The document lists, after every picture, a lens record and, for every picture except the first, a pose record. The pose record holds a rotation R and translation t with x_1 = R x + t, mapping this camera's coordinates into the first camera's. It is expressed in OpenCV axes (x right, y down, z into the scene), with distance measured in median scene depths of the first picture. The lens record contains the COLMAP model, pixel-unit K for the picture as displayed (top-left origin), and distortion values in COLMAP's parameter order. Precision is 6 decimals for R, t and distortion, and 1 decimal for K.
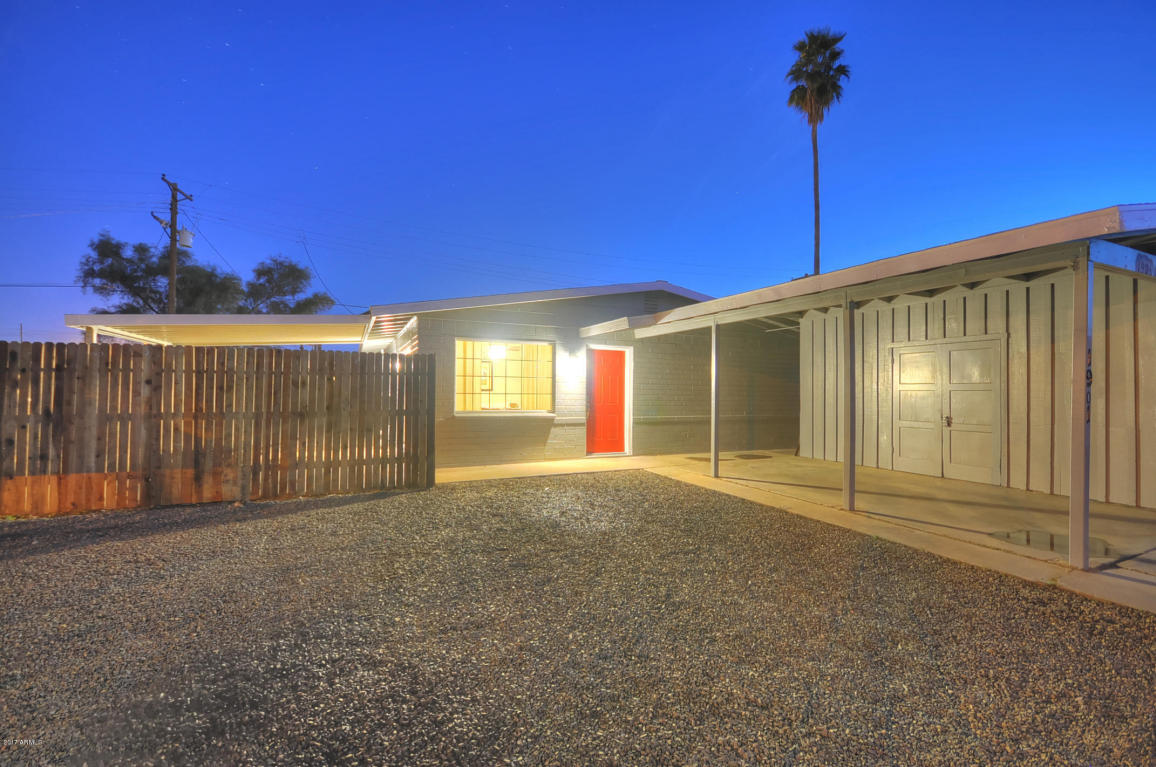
lens RADIAL K [[505.4, 0, 575.6], [0, 505.4, 385.9], [0, 0, 1]] dist [0.010712, -0.011662]
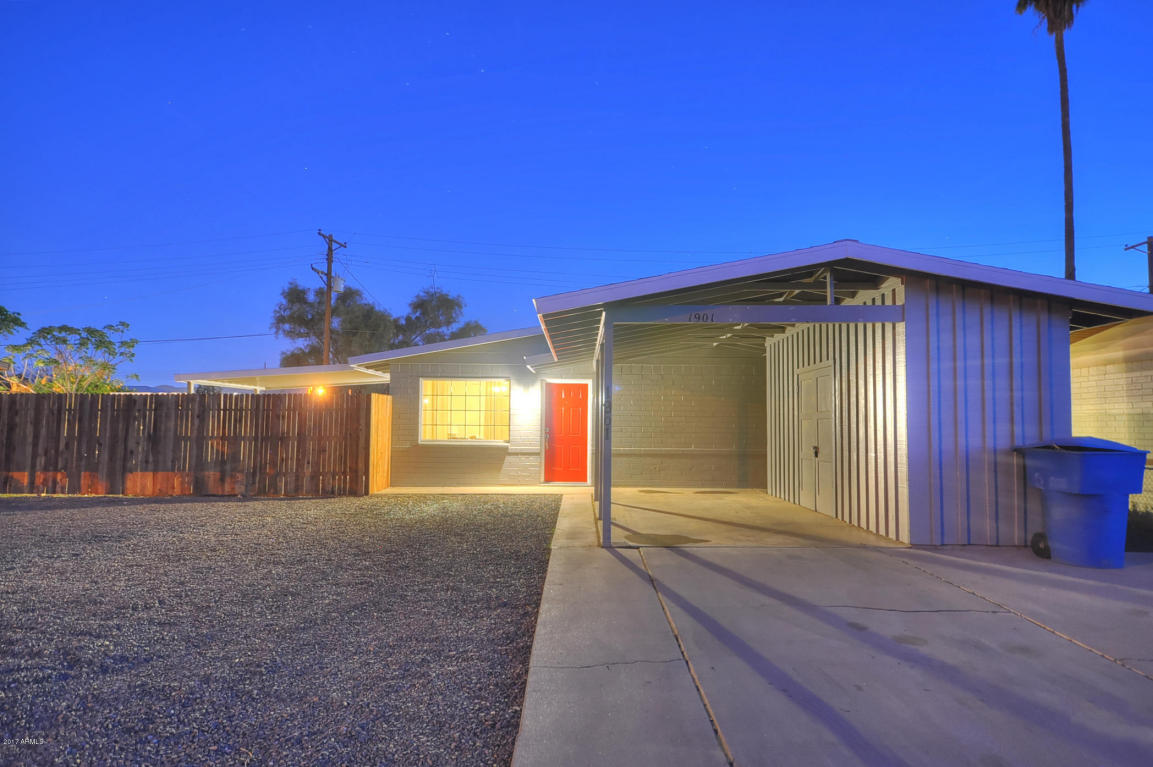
lens RADIAL K [[717.6, 0, 576.5], [0, 717.6, 383.5], [0, 0, 1]] dist [0.017931, 0.000613]
pose [[0.904266, -0.028122, -0.426043, 0.756611], [0.005128, 0.998472, -0.055022, 0.011964], [0.426940, 0.047570, 0.903028, -0.347097]]
